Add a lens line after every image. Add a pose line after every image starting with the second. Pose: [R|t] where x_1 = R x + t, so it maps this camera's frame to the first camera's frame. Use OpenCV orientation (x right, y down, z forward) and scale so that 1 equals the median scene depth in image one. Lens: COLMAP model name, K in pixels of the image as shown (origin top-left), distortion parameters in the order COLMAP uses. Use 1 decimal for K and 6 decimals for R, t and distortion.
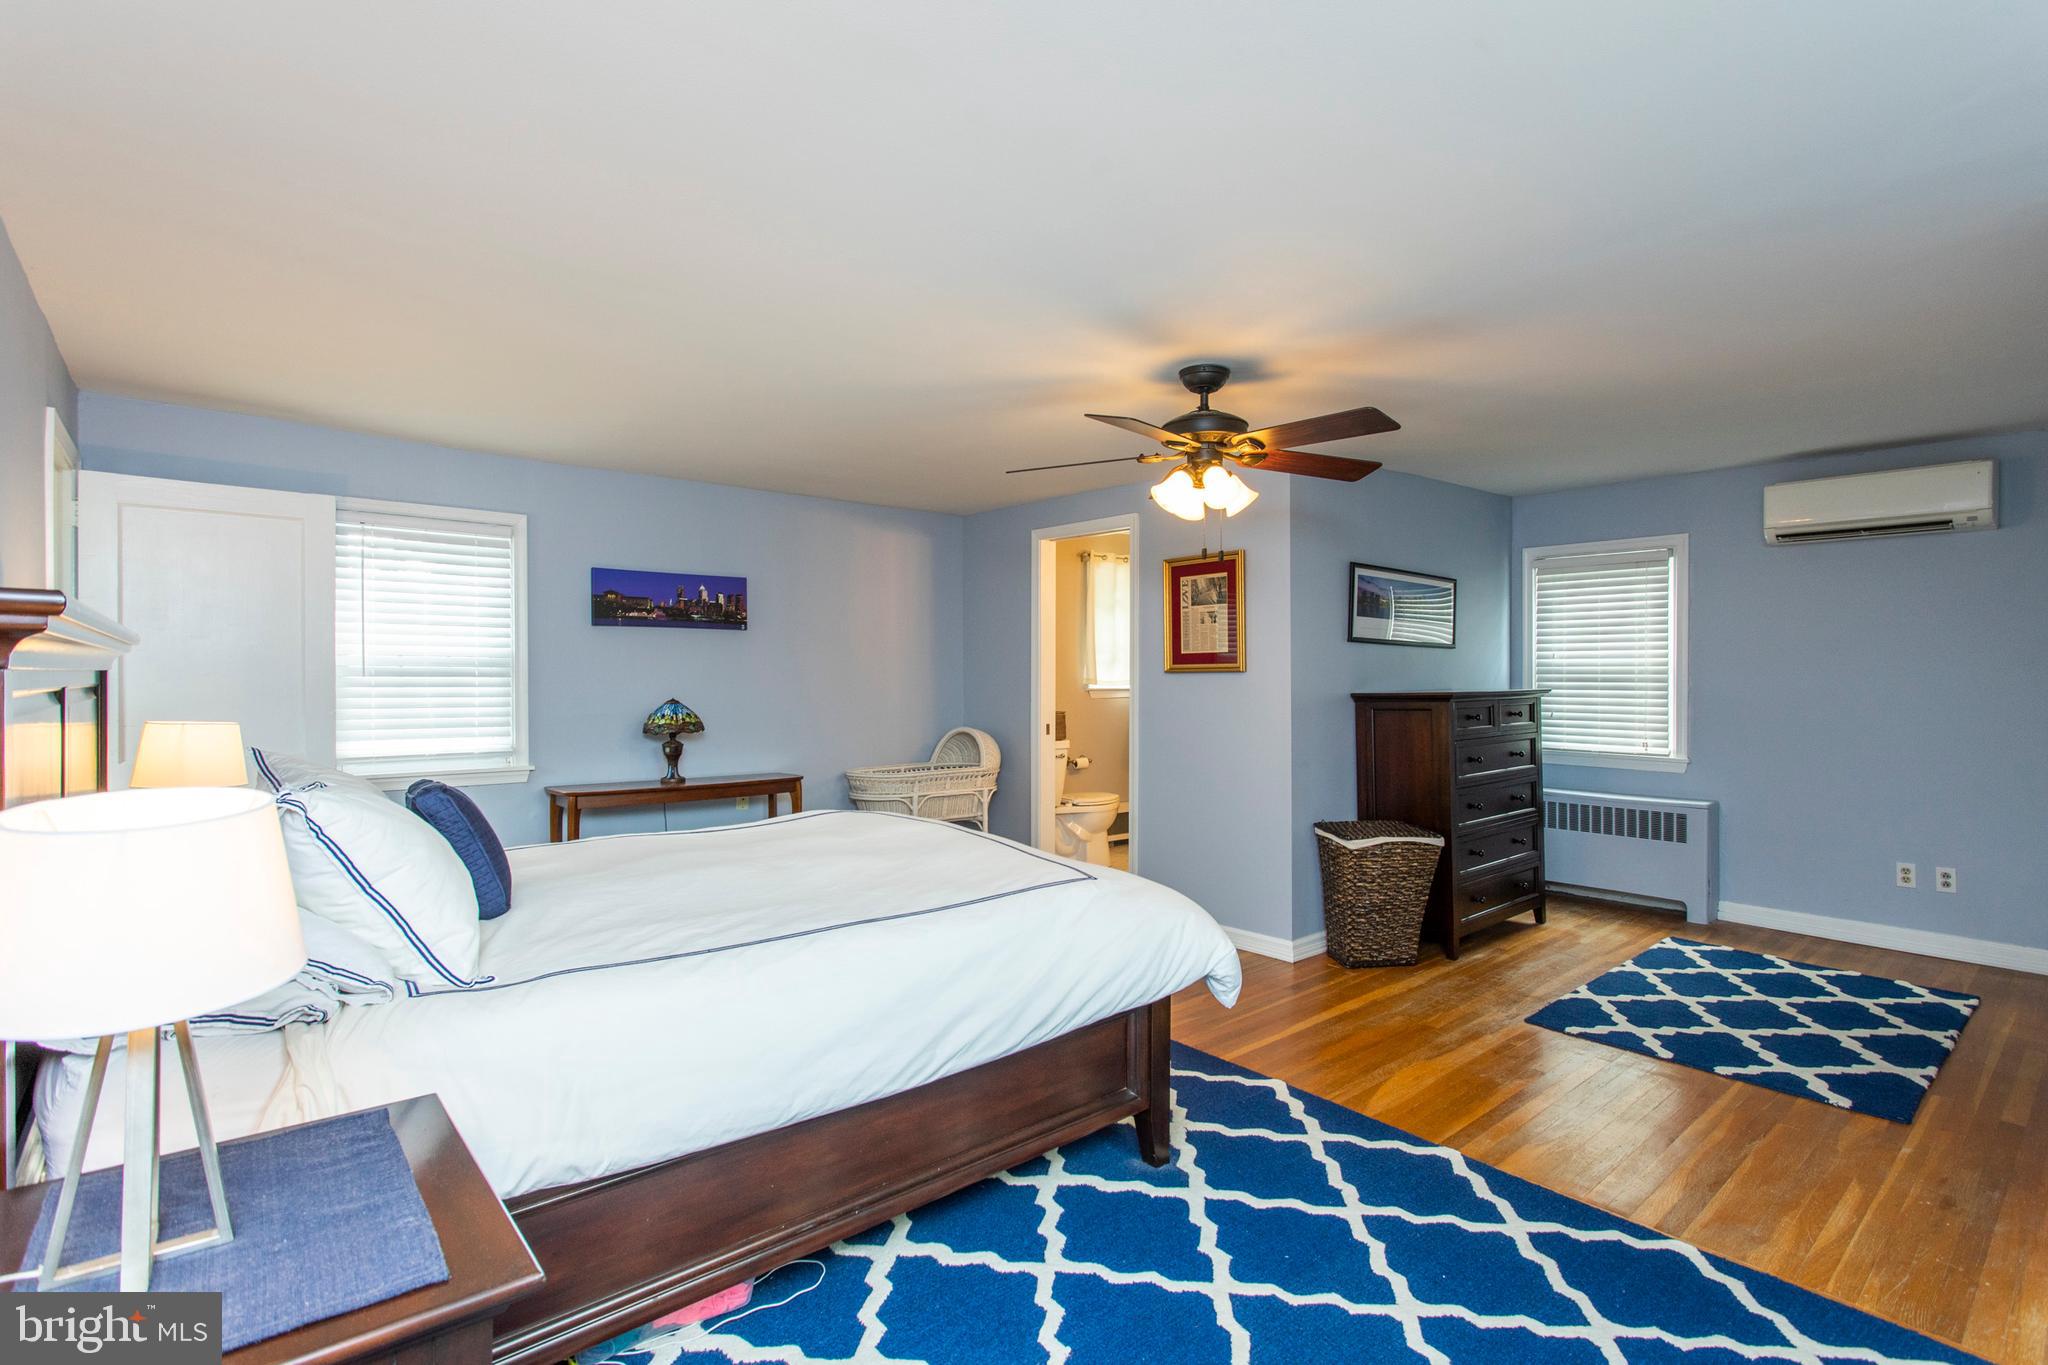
lens RADIAL K [[984.4, 0, 1031.7], [0, 984.4, 680.9], [0, 0, 1]] dist [-0.001479, 0.002137]
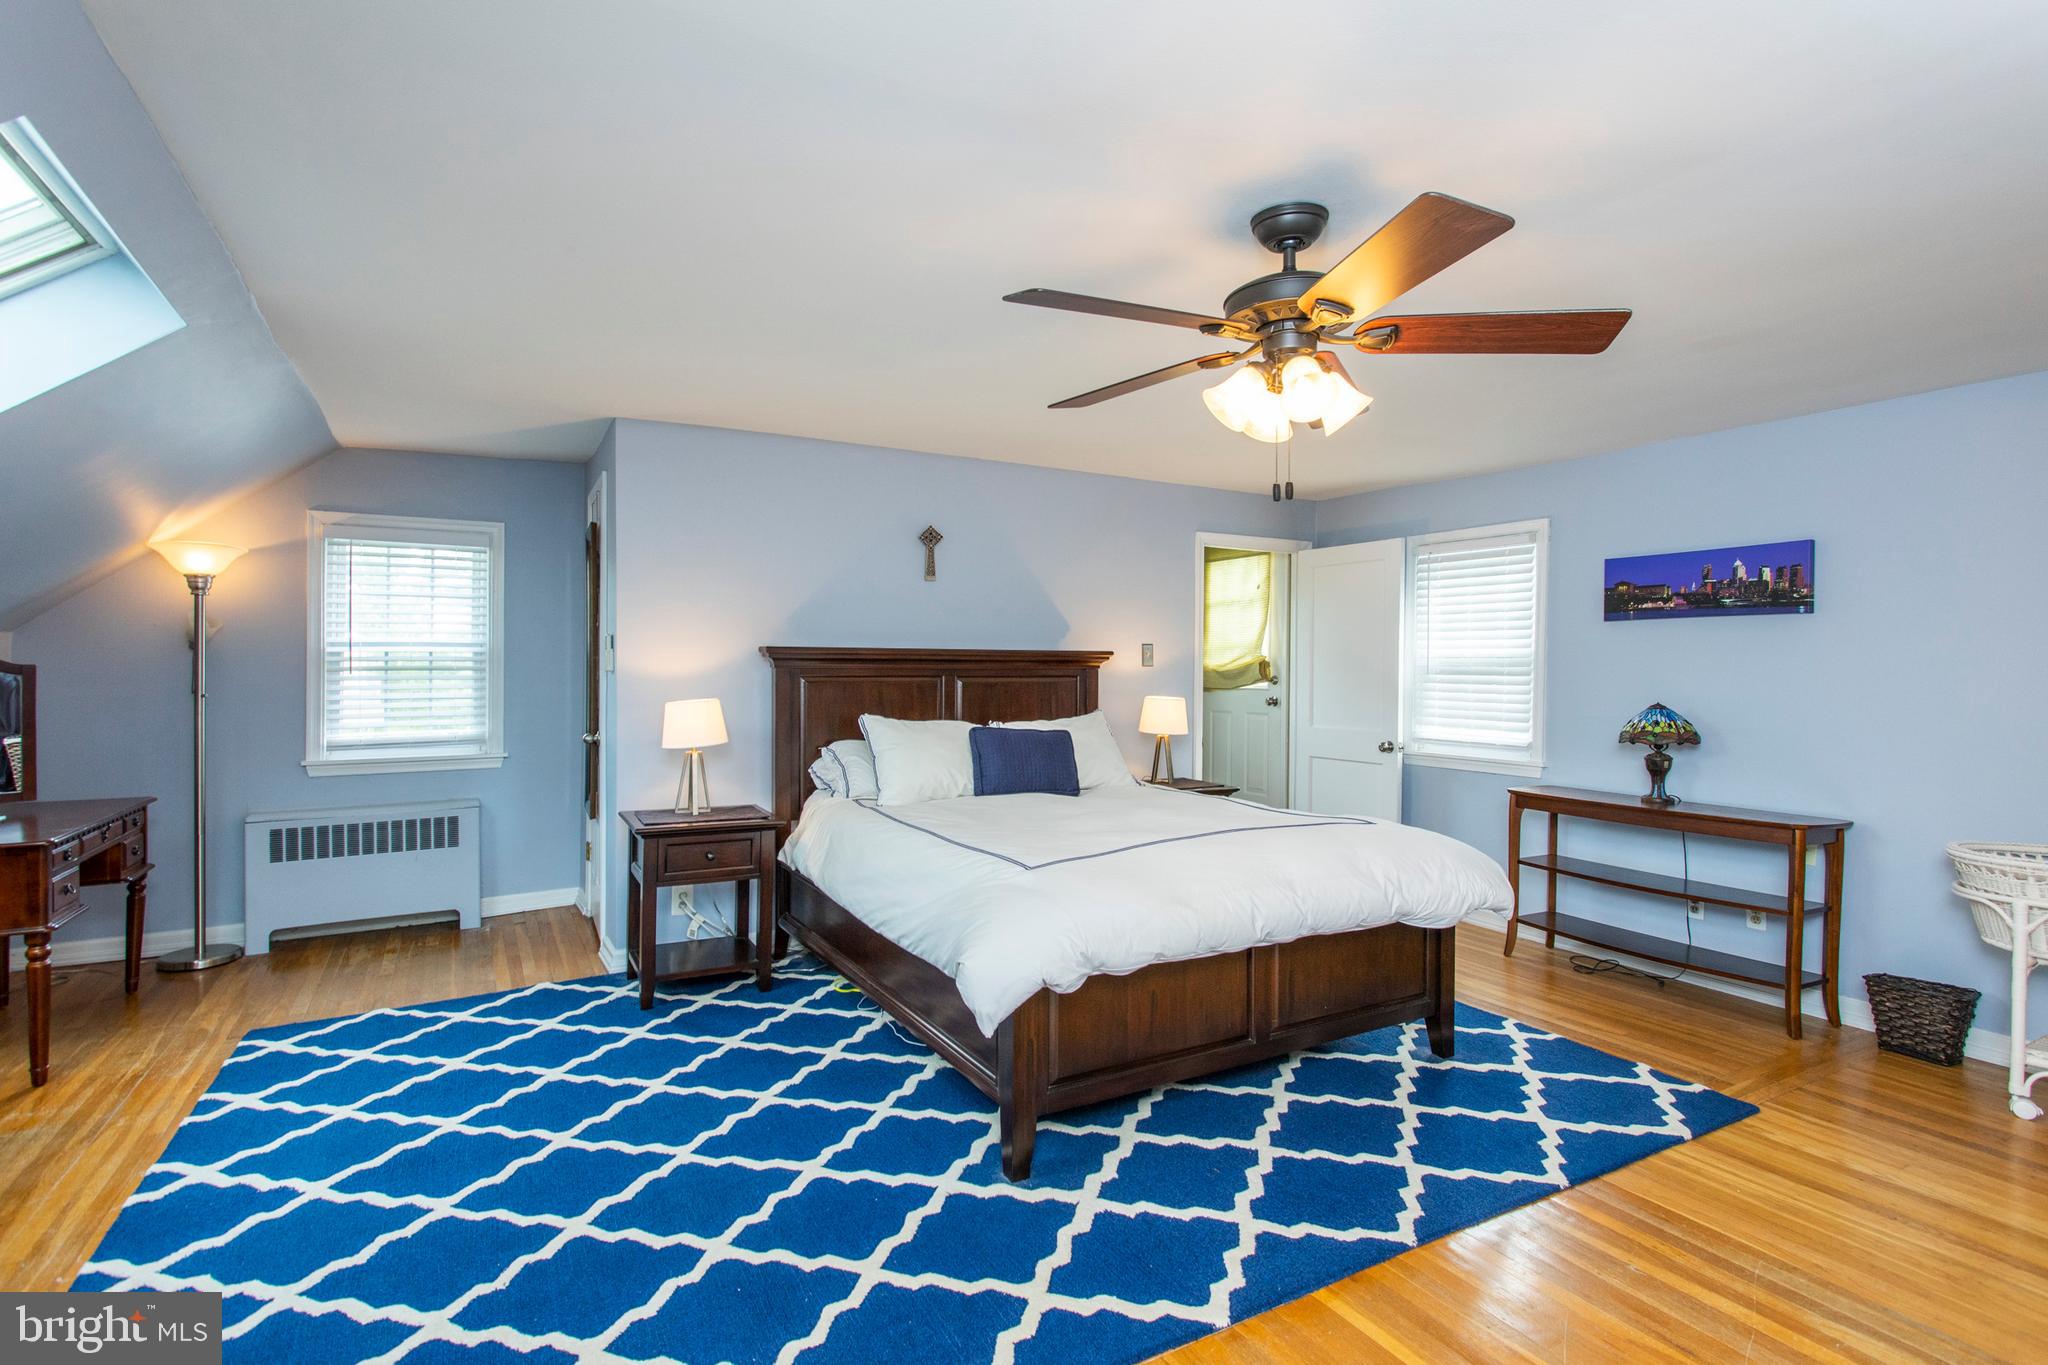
lens RADIAL K [[984.4, 0, 1017.7], [0, 984.4, 672.2], [0, 0, 1]] dist [-0.001479, 0.002137]
pose [[-0.197169, 0.001108, -0.980369, 0.572636], [-0.012507, 0.999915, 0.003646, -0.004425], [0.980290, 0.012980, -0.197138, 0.632609]]
